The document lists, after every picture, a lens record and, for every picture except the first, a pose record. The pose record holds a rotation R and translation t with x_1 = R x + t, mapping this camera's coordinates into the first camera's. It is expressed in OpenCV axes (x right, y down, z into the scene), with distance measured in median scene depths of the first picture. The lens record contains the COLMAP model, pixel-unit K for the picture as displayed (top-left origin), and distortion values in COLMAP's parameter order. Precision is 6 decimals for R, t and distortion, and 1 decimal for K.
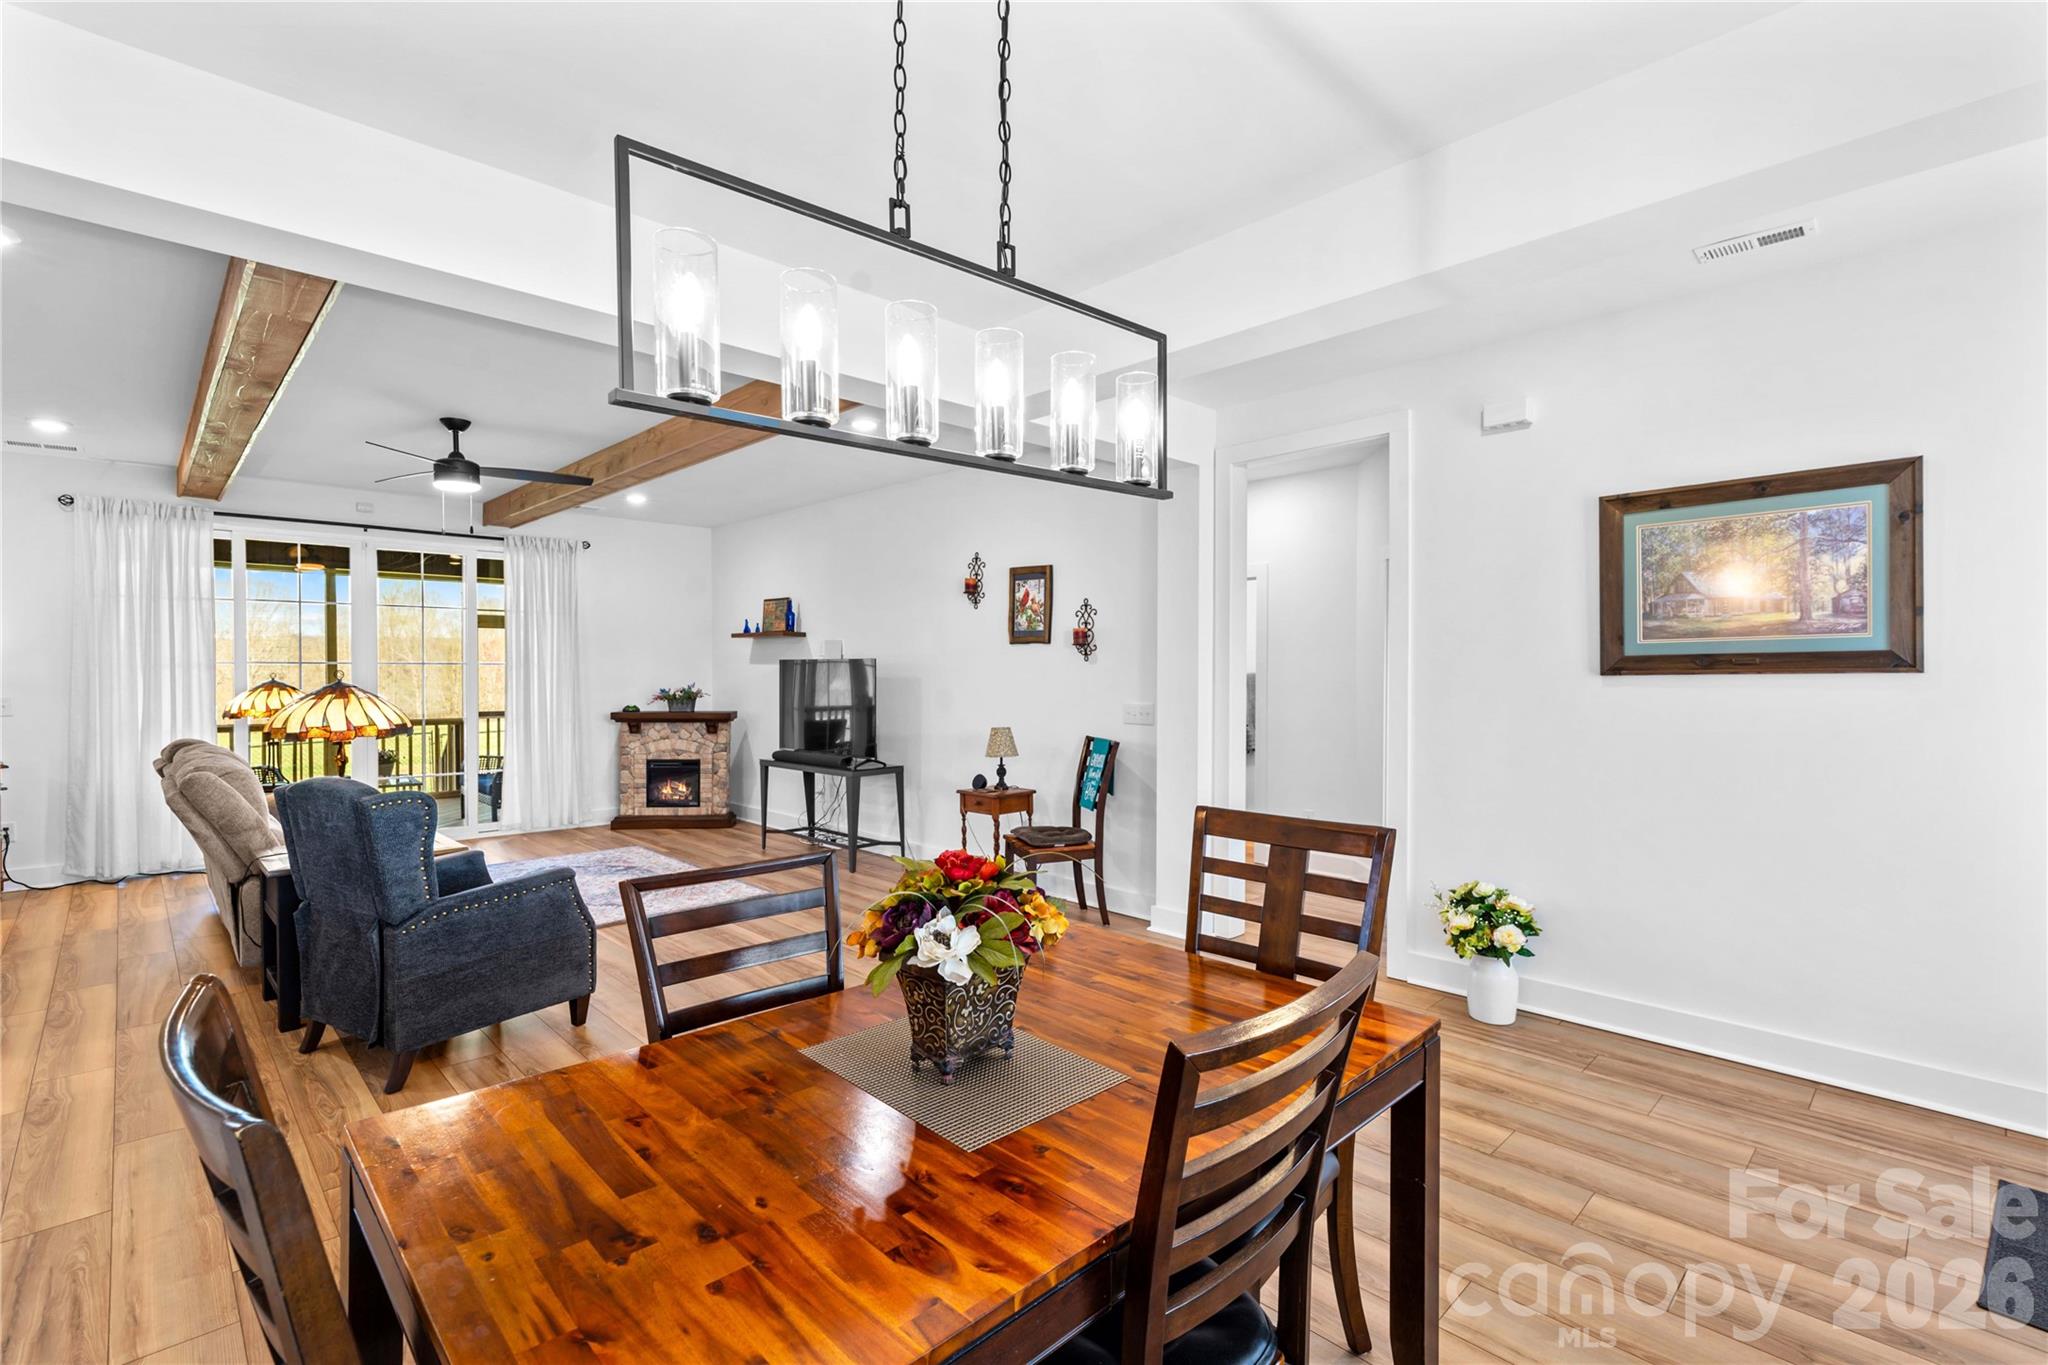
lens RADIAL K [[923.9, 0, 1015.2], [0, 923.9, 682.4], [0, 0, 1]] dist [-0.002419, 0.000468]
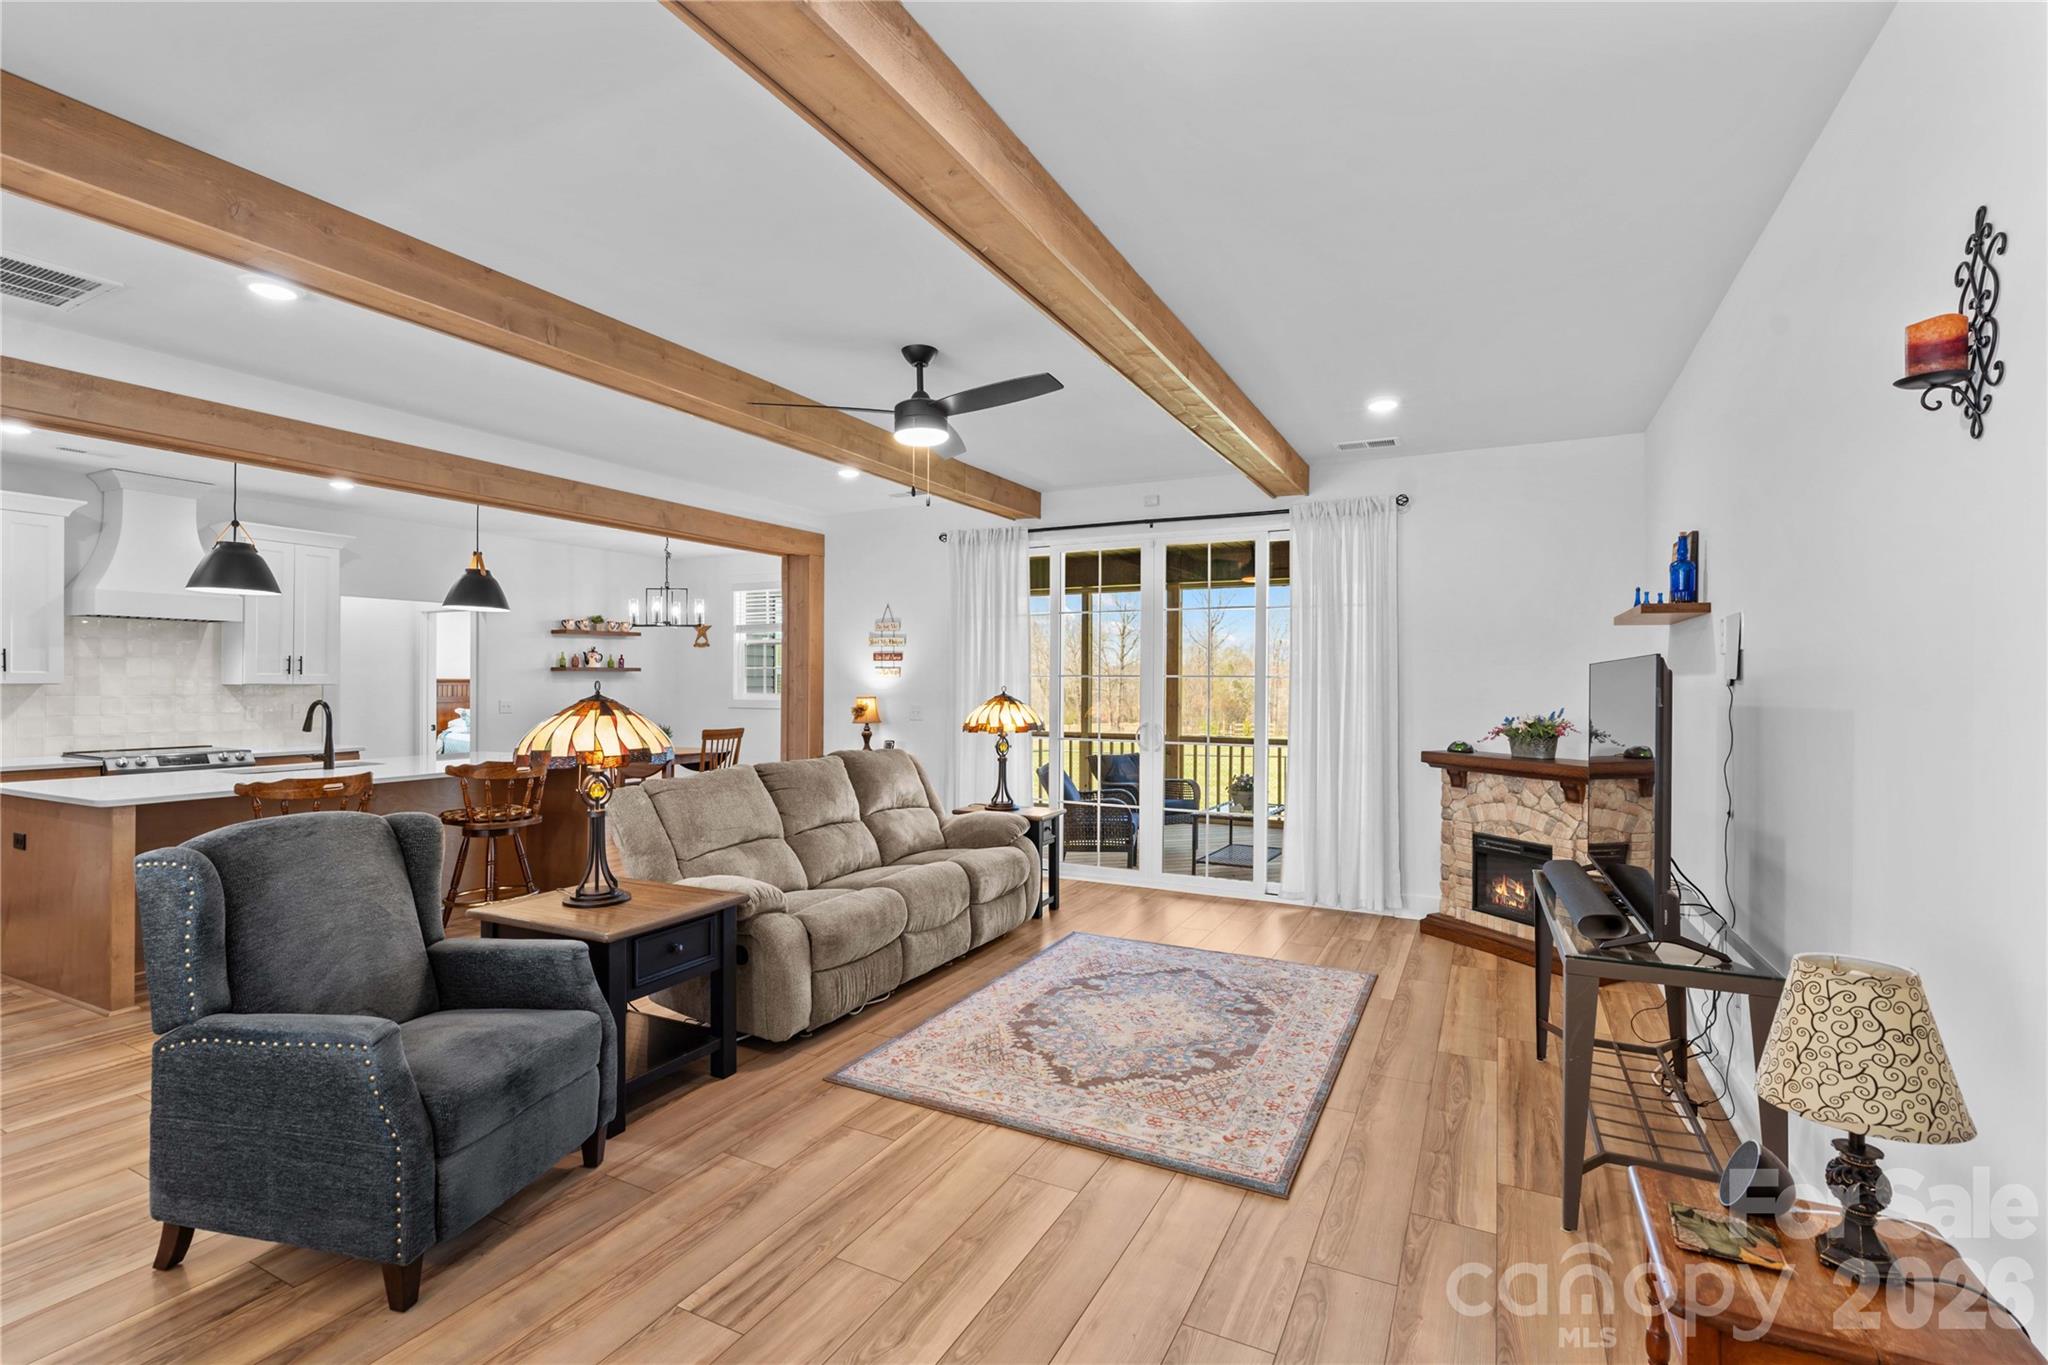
lens RADIAL K [[923.9, 0, 1015.2], [0, 923.9, 682.4], [0, 0, 1]] dist [-0.002419, 0.000468]
pose [[0.325042, 0.001007, -0.945699, 0.111223], [-0.018241, 0.999820, -0.005205, -0.009277], [0.945524, 0.018942, 0.325002, 0.708905]]
